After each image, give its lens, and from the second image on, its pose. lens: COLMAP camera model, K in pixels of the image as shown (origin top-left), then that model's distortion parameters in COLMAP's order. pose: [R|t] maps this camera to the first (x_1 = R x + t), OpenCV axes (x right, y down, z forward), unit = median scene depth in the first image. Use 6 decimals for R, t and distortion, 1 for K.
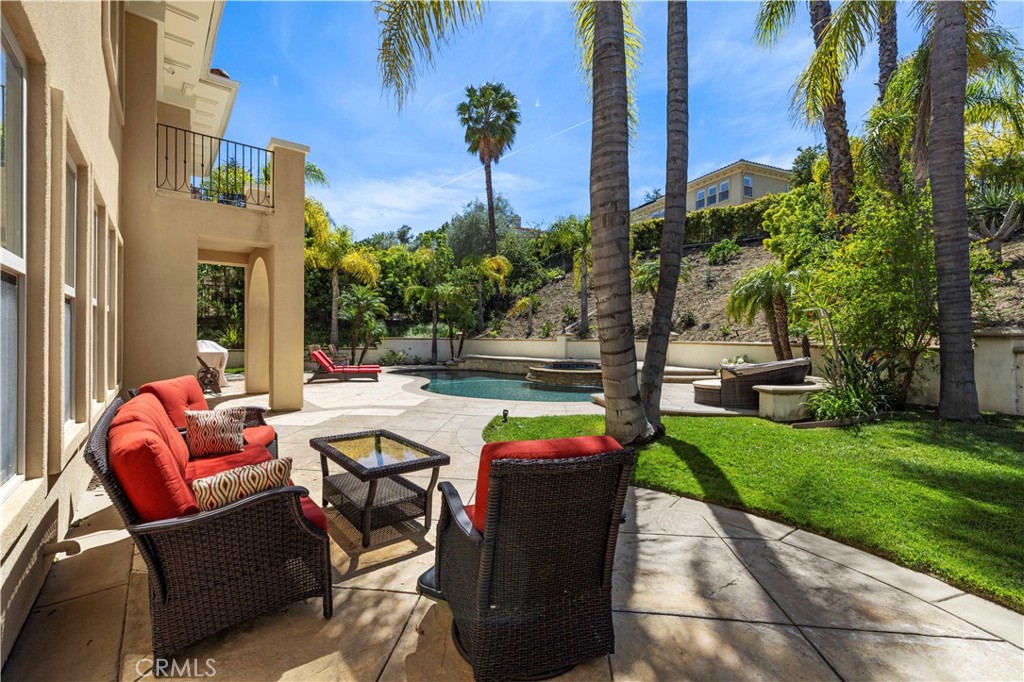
lens RADIAL K [[432.8, 0, 510.4], [0, 432.8, 331.8], [0, 0, 1]] dist [0.001655, 0.000166]
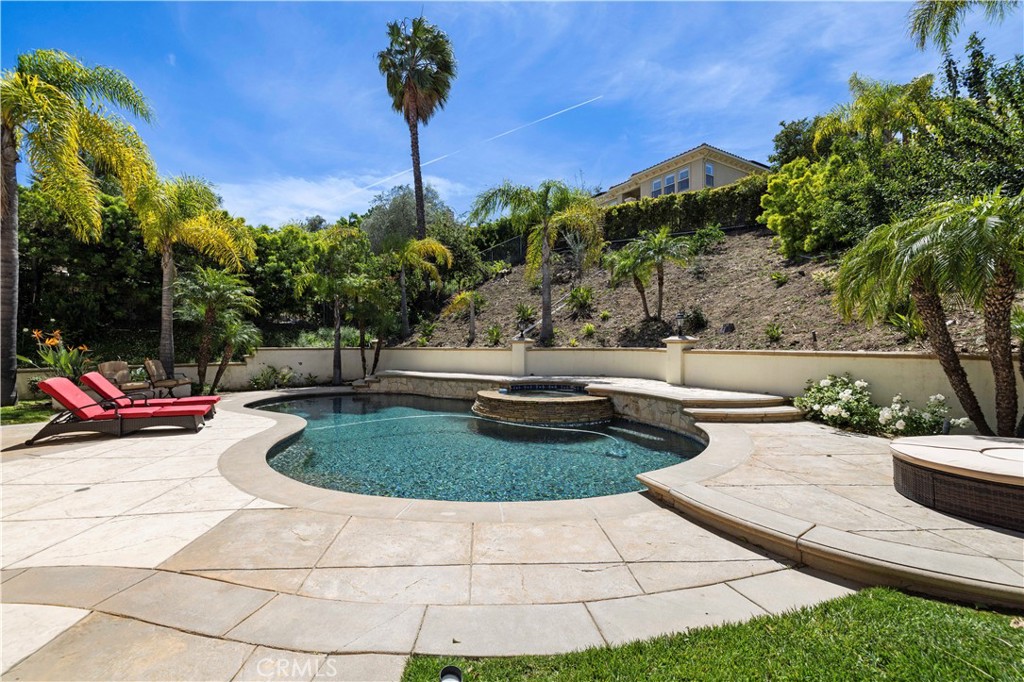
lens RADIAL K [[450.8, 0, 498.8], [0, 450.8, 328.8], [0, 0, 1]] dist [-0.000292, -0.000147]
pose [[0.992023, -0.003845, 0.125999, -0.005945], [0.006787, 0.999714, -0.022926, 0.002149], [-0.125875, 0.023598, 0.991765, 0.223663]]
